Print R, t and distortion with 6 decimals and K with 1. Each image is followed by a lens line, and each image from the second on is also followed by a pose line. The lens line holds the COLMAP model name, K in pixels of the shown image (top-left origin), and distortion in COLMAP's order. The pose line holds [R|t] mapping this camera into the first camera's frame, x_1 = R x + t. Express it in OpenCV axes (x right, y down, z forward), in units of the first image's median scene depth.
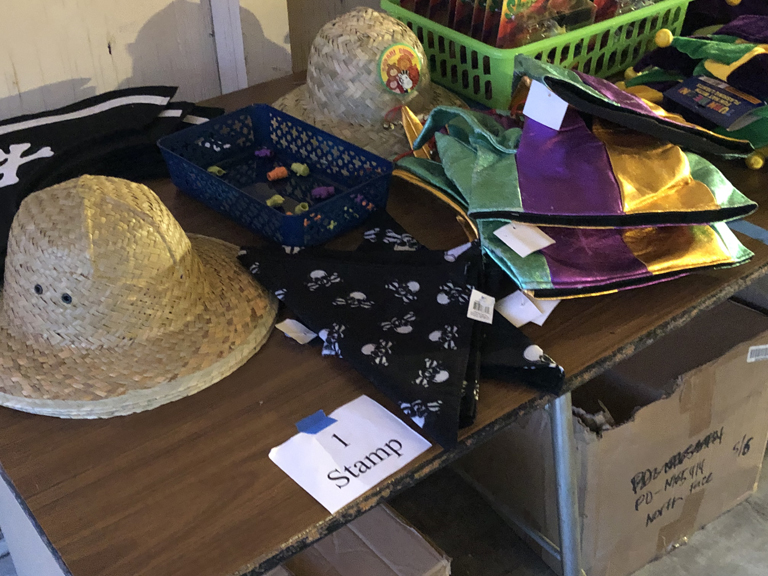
lens RADIAL K [[1001.0, 0, 383.9], [0, 1001.0, 325.1], [0, 0, 1]] dist [0.094843, -0.346282]
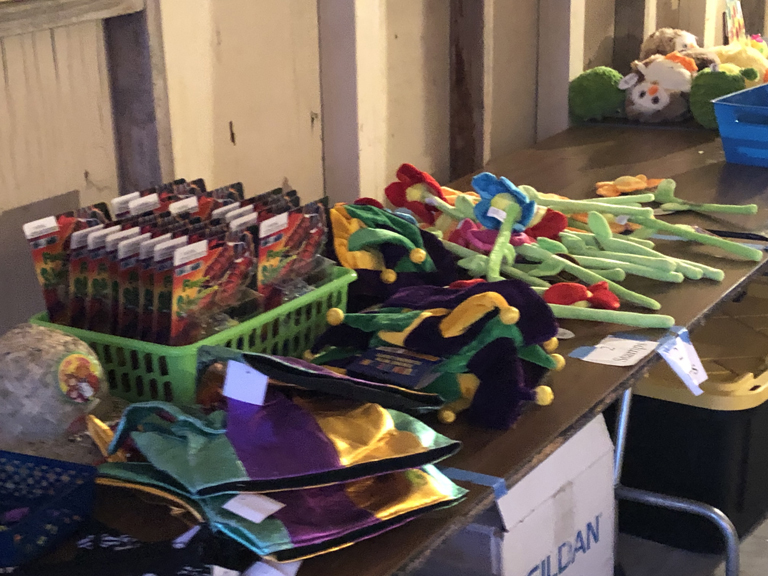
lens RADIAL K [[1349.3, 0, 384.1], [0, 1349.3, 288.0], [0, 0, 1]] dist [0.017111, 0.000655]
pose [[0.938798, -0.111750, 0.325838, -0.125009], [0.215703, 0.928213, -0.303137, 0.120167], [-0.268572, 0.354869, 0.895509, -0.258493]]
